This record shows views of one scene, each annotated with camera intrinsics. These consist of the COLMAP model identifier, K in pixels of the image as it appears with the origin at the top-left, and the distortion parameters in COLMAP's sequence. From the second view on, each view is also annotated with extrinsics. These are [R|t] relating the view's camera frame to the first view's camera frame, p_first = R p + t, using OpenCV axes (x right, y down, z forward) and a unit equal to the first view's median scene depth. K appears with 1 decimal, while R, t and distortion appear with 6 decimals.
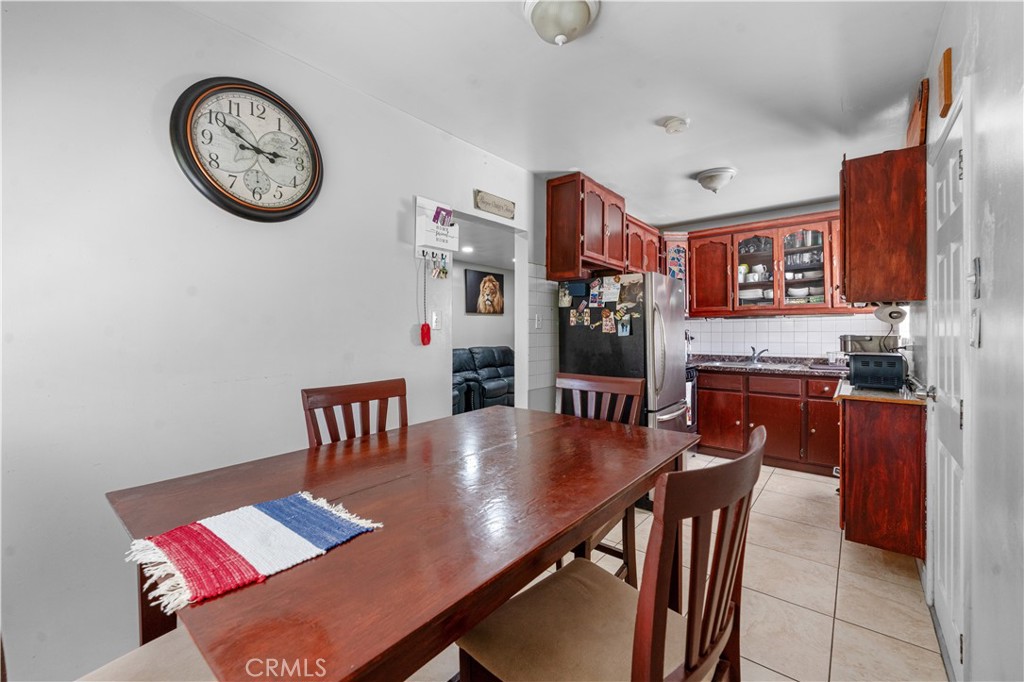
lens RADIAL K [[416.6, 0, 515.7], [0, 416.6, 330.6], [0, 0, 1]] dist [0.000745, -0.000029]
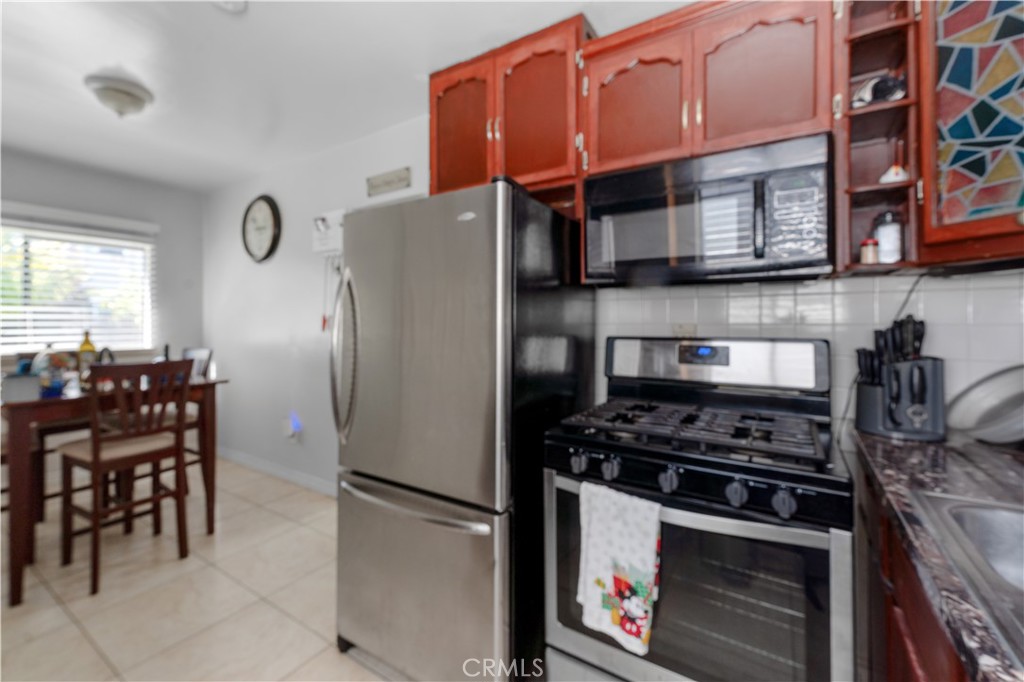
lens RADIAL K [[416.6, 0, 509.2], [0, 416.6, 325.8], [0, 0, 1]] dist [0.000745, -0.000029]
pose [[0.127372, 0.010697, -0.991797, 0.607938], [-0.004193, 0.999939, 0.010247, 0.003388], [0.991846, 0.002854, 0.127409, 0.774521]]
